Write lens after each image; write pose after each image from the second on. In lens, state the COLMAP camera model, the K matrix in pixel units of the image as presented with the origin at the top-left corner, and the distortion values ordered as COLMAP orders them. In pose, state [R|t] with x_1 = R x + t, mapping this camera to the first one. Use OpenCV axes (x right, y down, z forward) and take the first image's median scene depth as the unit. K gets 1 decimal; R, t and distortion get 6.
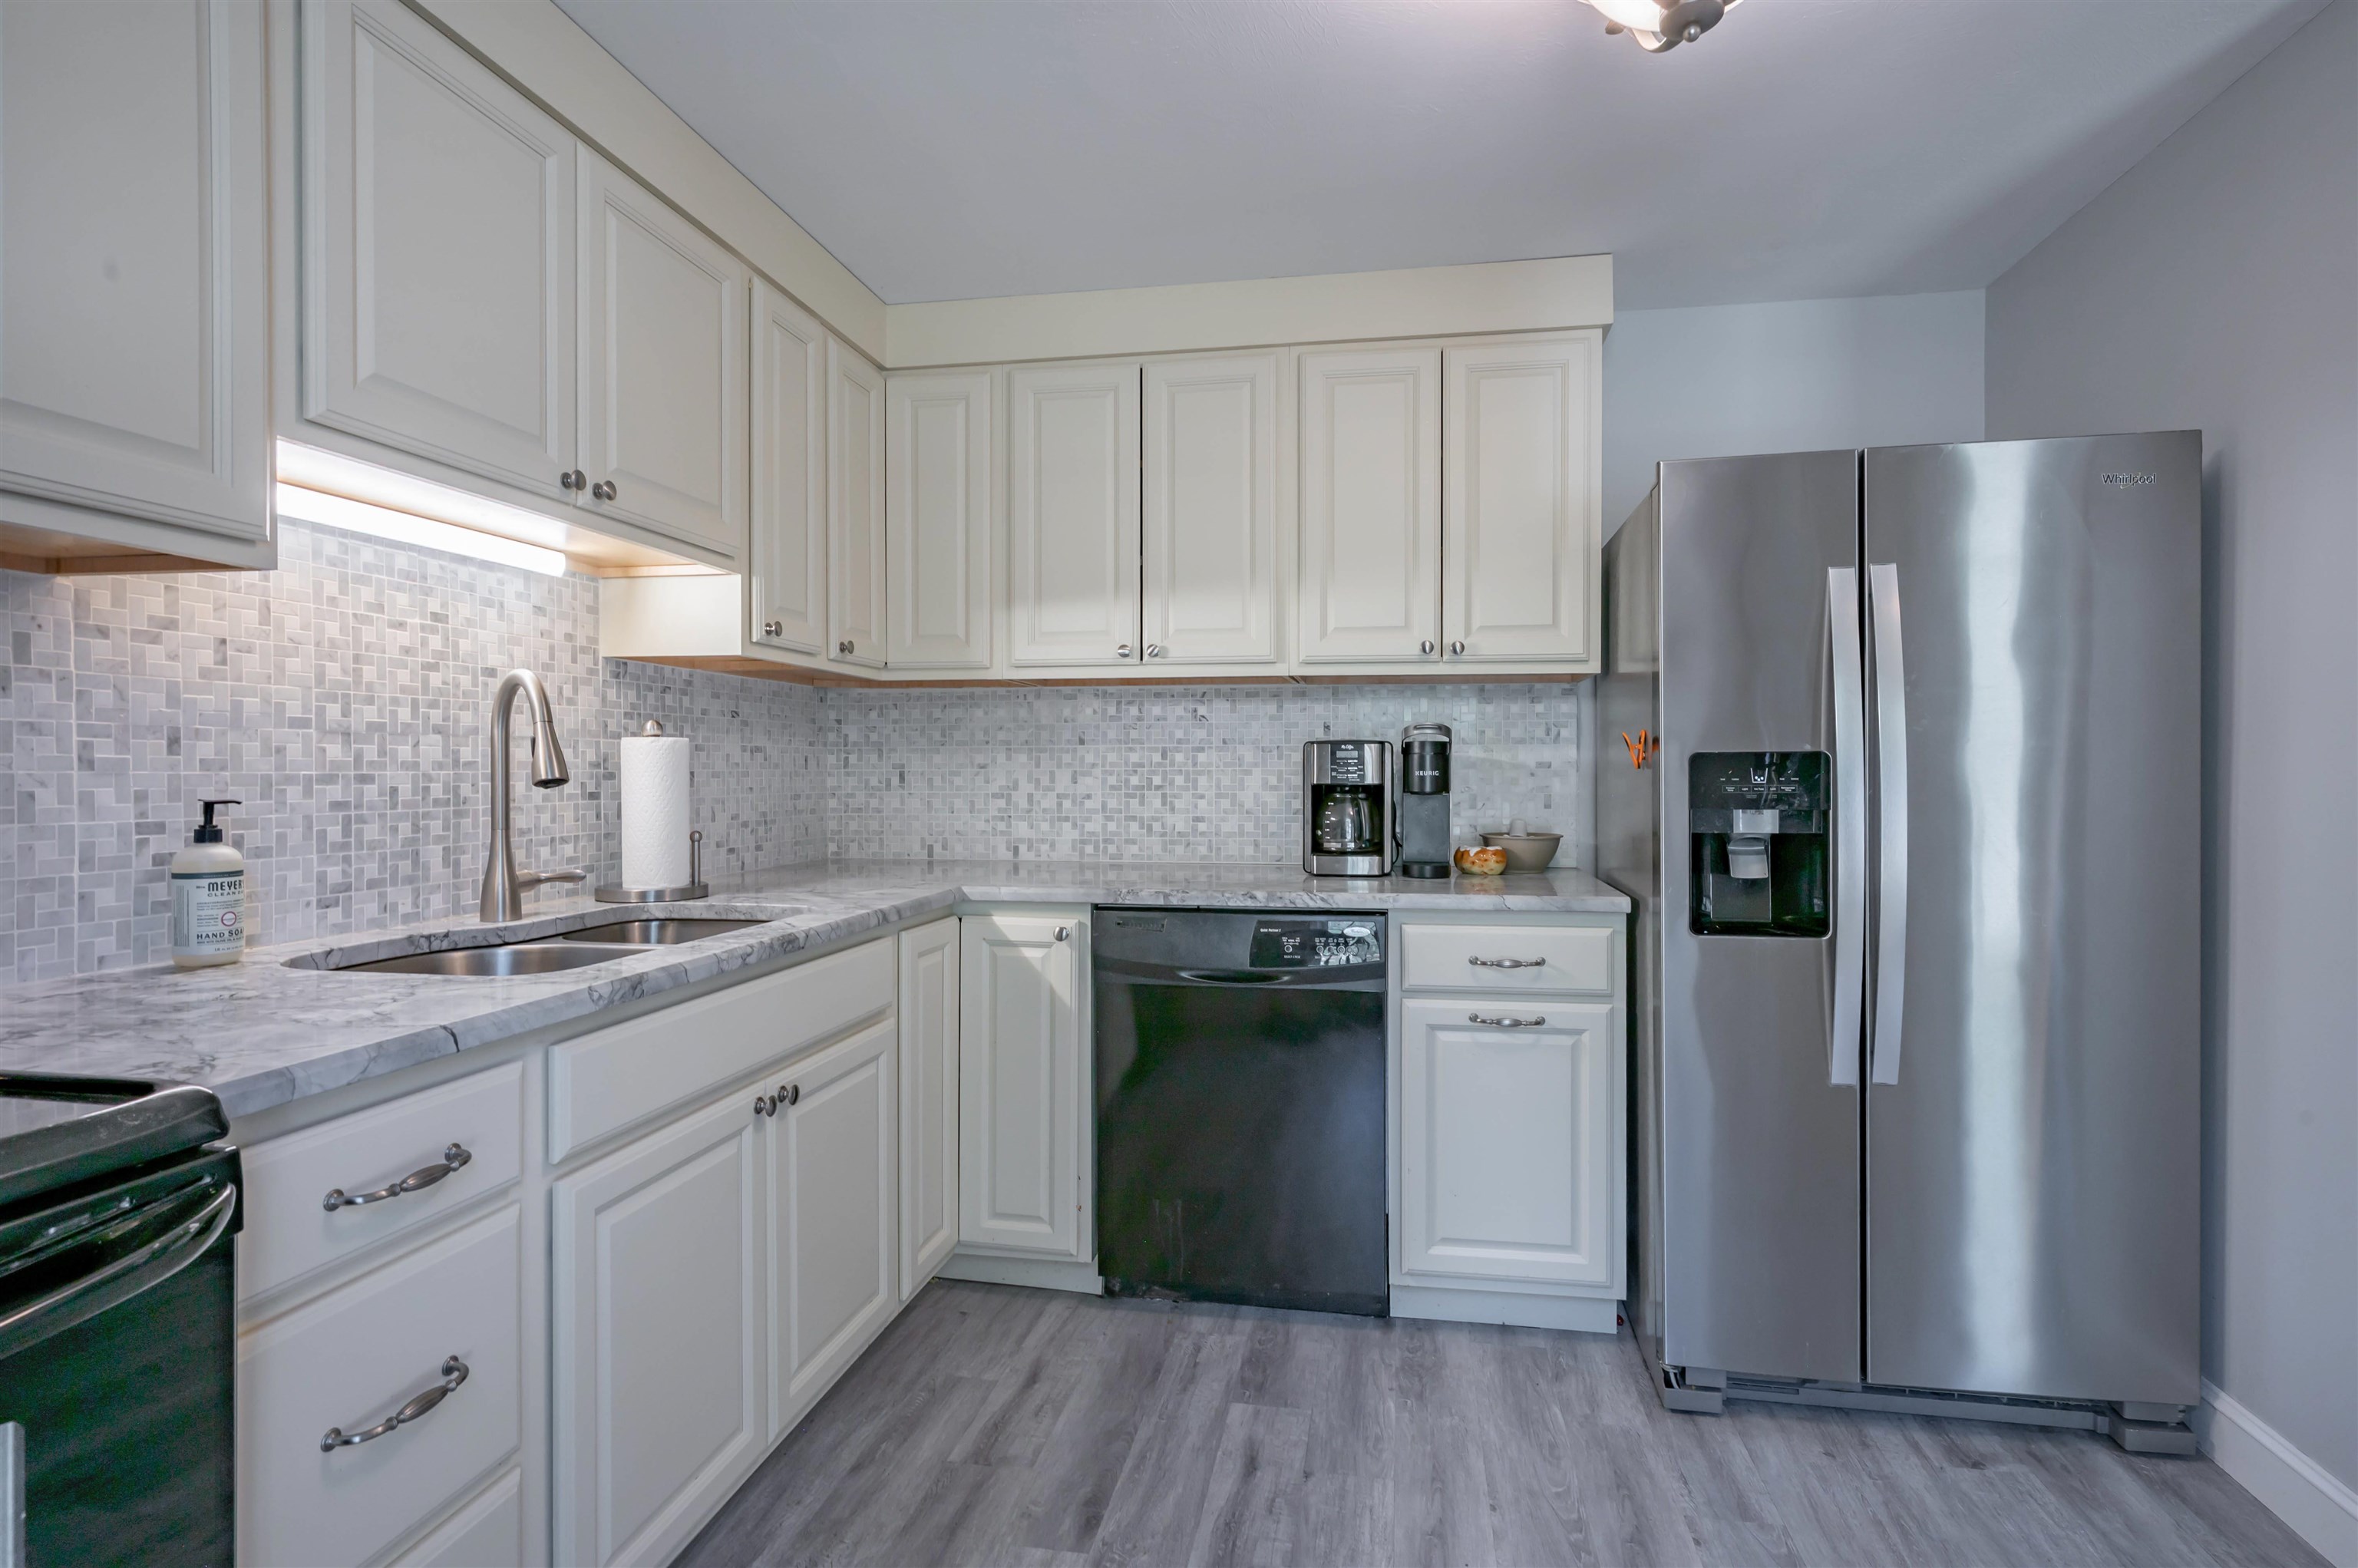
lens RADIAL K [[1146.4, 0, 1222.4], [0, 1146.4, 777.9], [0, 0, 1]] dist [-0.000172, 0.001008]
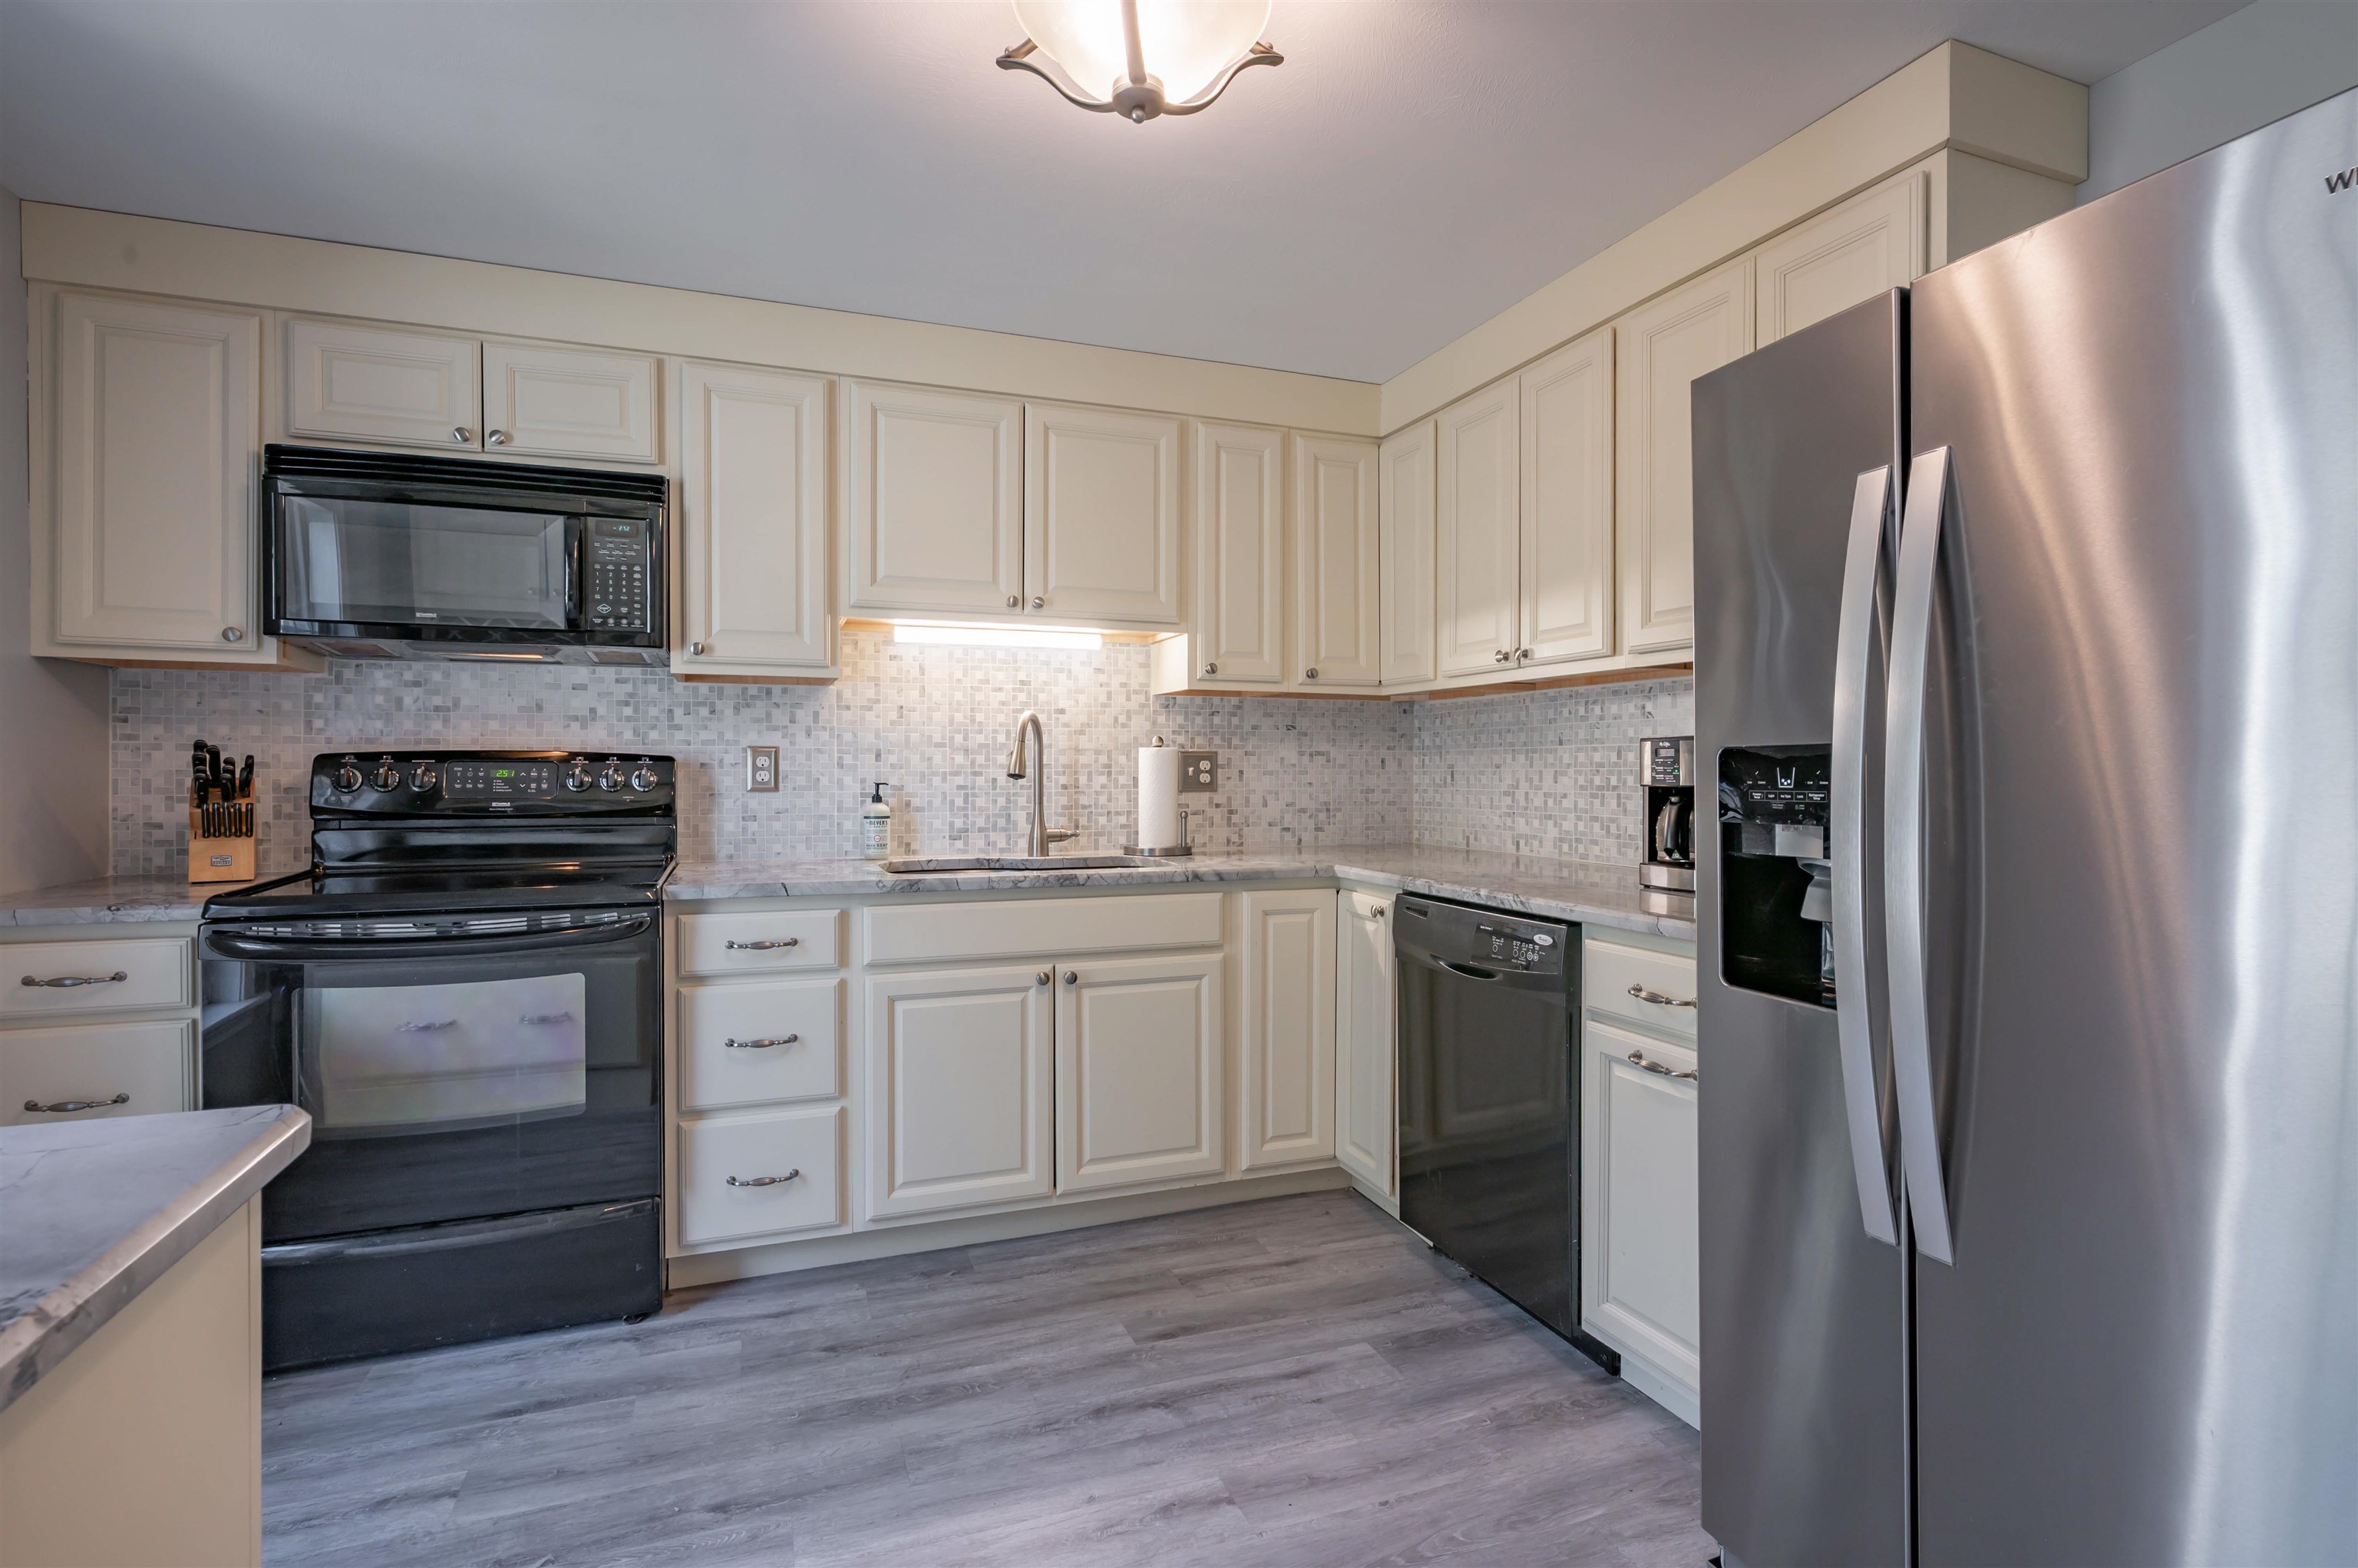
lens RADIAL K [[1156.3, 0, 1207.8], [0, 1156.3, 778.8], [0, 0, 1]] dist [-0.000489, 0.001456]
pose [[0.504391, 0.008109, -0.863437, 0.852086], [-0.007665, 0.999959, 0.004913, -0.002130], [0.863441, 0.004140, 0.504432, 0.291570]]
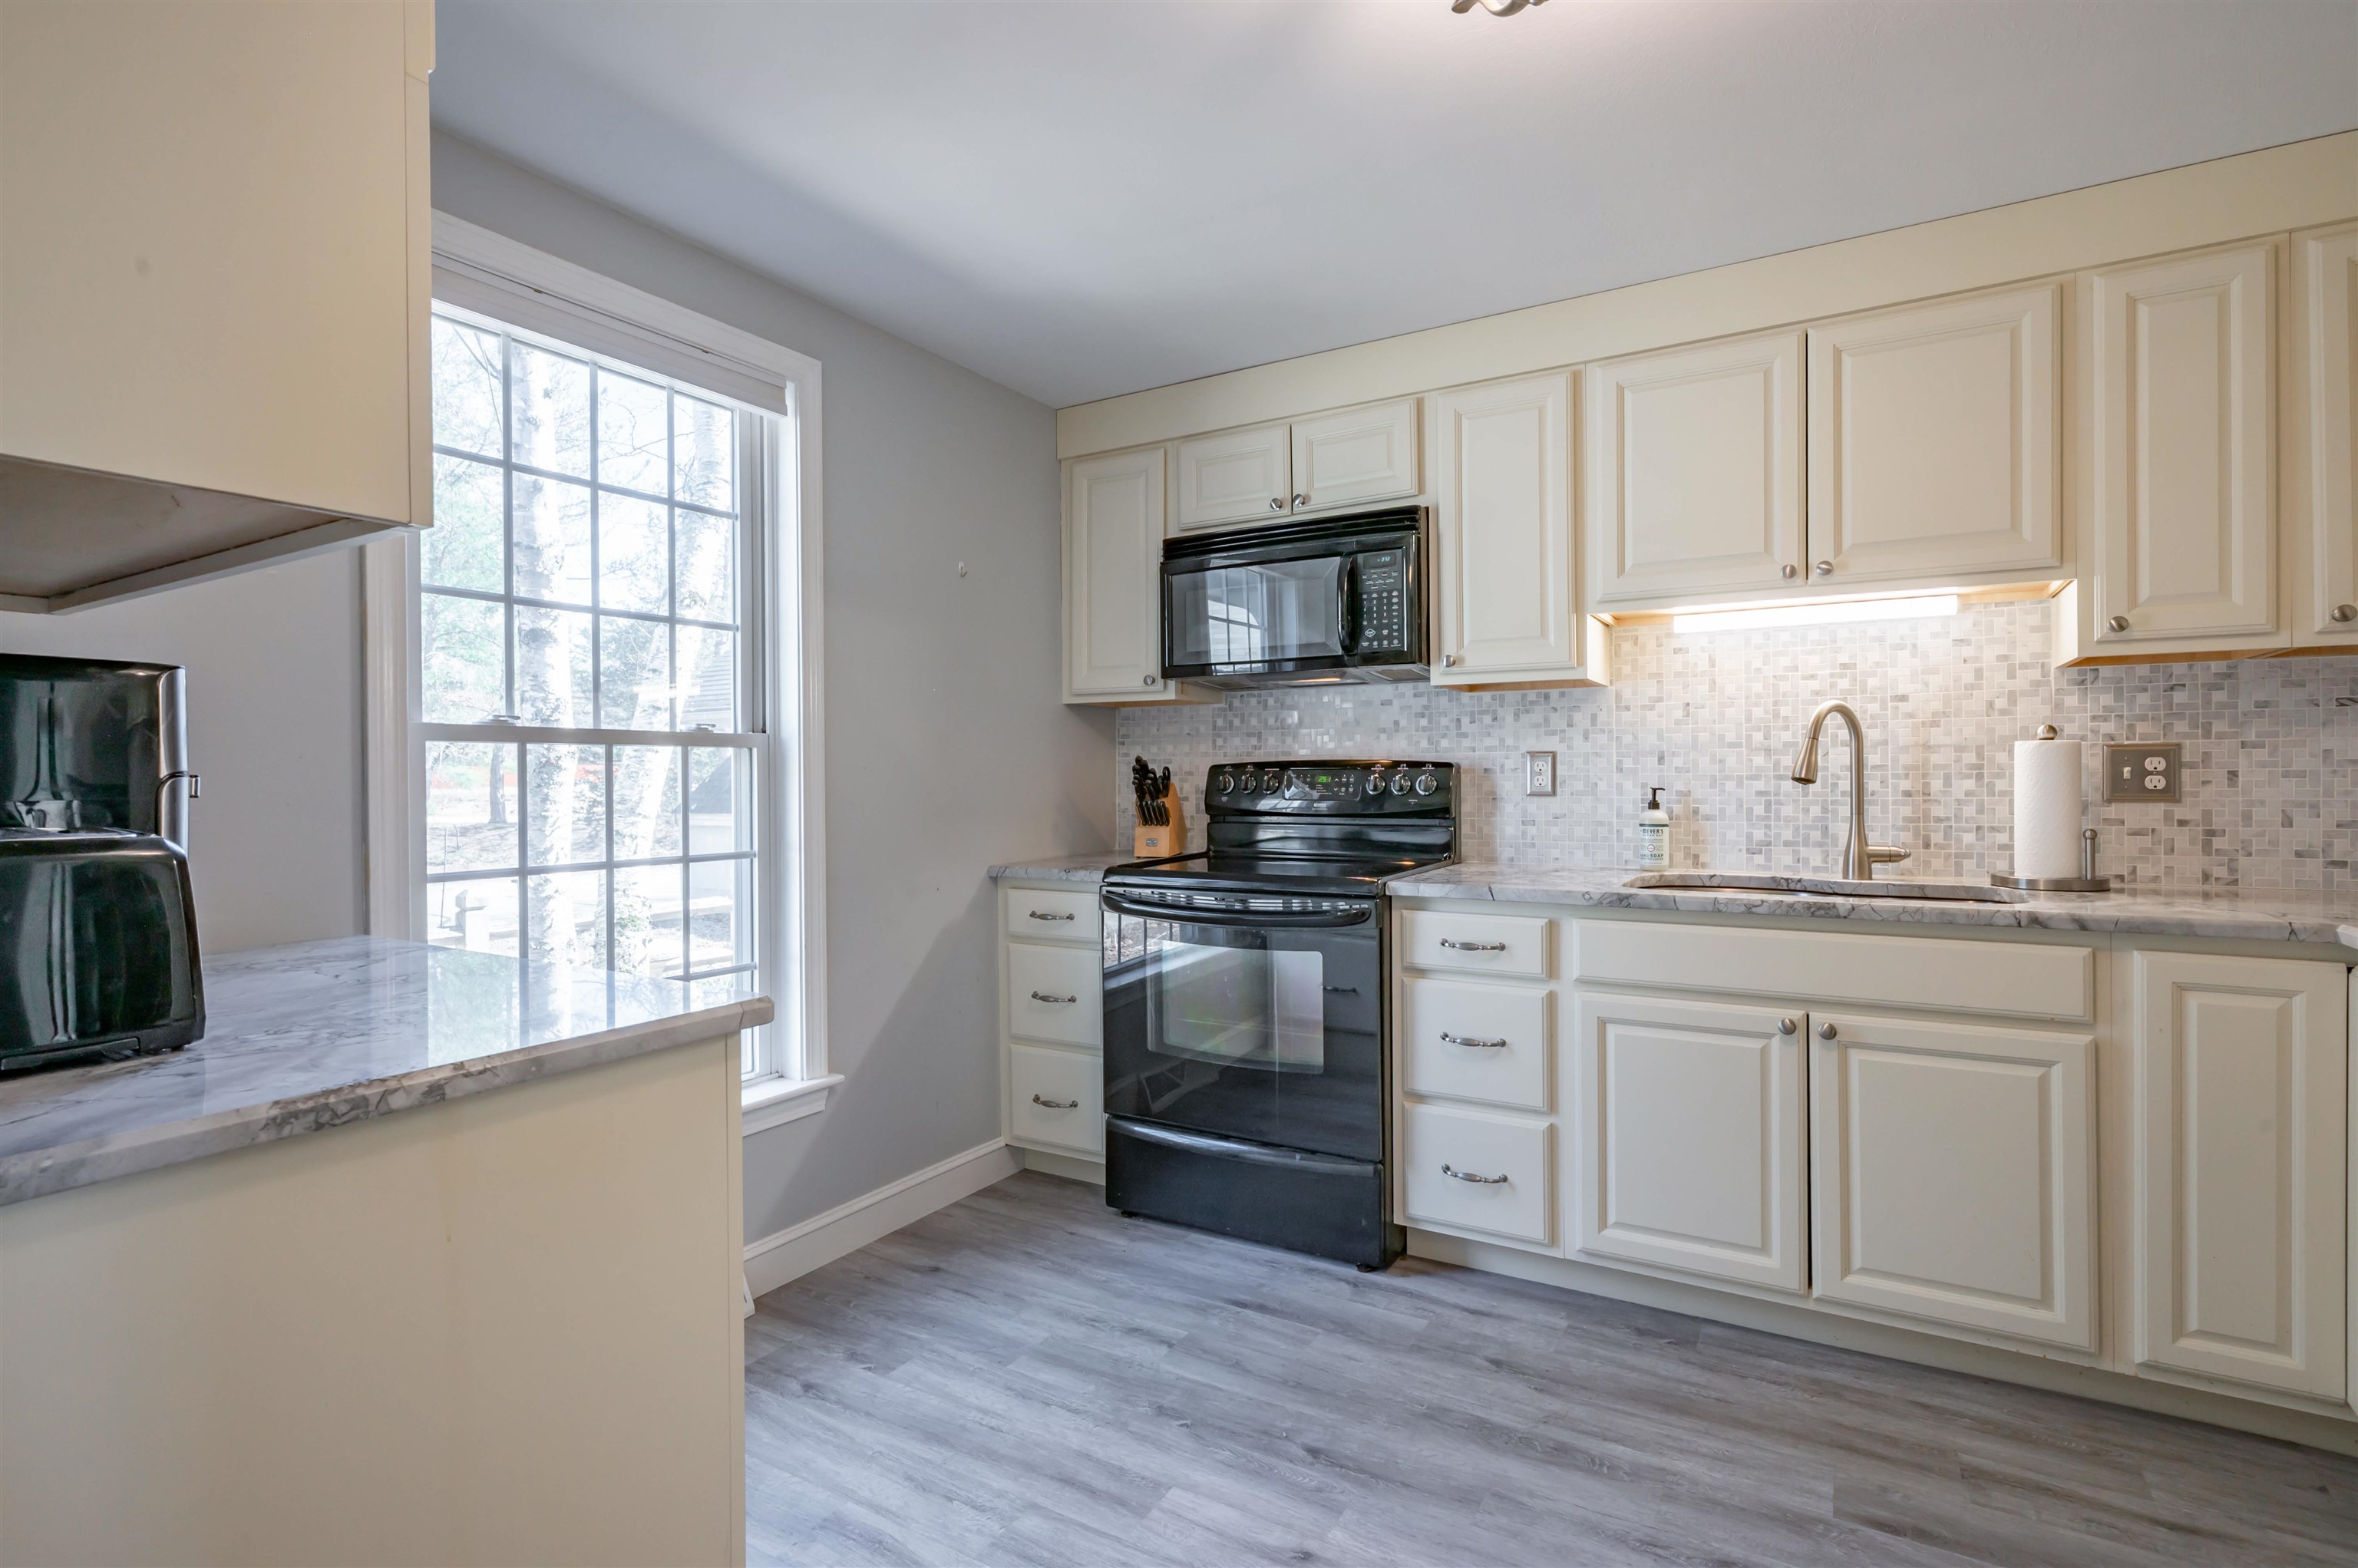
lens RADIAL K [[1152.0, 0, 1169.0], [0, 1152.0, 777.8], [0, 0, 1]] dist [-0.000231, 0.000766]
pose [[-0.378842, 0.003880, -0.925453, 0.839307], [-0.000383, 0.999990, 0.004350, -0.004113], [0.925461, 0.002003, -0.378837, 0.643973]]
